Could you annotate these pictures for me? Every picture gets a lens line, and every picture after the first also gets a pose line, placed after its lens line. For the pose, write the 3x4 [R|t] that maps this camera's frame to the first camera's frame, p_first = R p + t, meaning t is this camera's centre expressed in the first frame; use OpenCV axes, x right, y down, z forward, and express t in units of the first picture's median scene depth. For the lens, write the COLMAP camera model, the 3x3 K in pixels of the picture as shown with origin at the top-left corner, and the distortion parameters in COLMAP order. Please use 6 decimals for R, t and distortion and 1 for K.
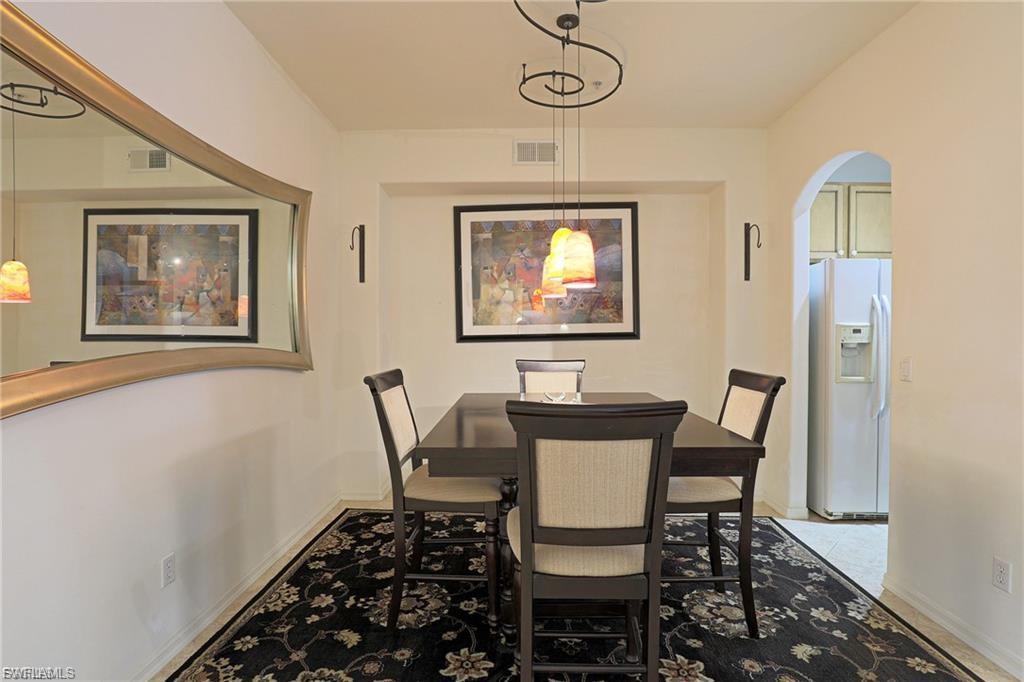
lens RADIAL K [[507.8, 0, 513.4], [0, 507.8, 343.5], [0, 0, 1]] dist [-0.030829, 0.000120]
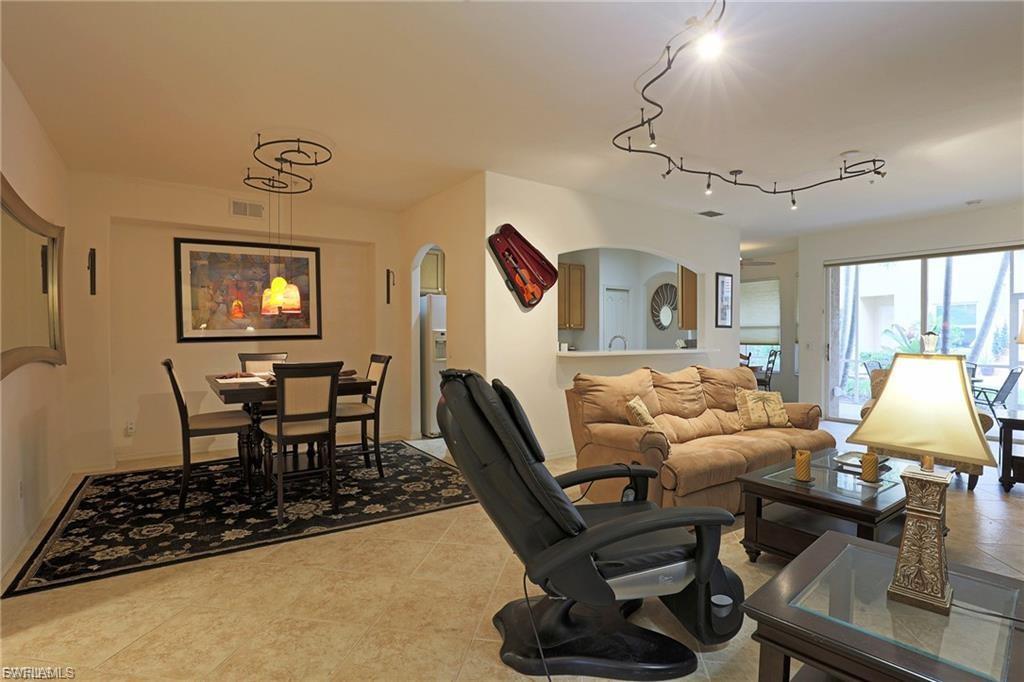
lens RADIAL K [[507.8, 0, 513.4], [0, 507.8, 343.5], [0, 0, 1]] dist [-0.030829, 0.000120]
pose [[0.816729, -0.010632, 0.576923, -0.193032], [0.011349, 0.999933, 0.002362, 0.008265], [-0.576909, 0.004619, 0.816795, -0.699667]]
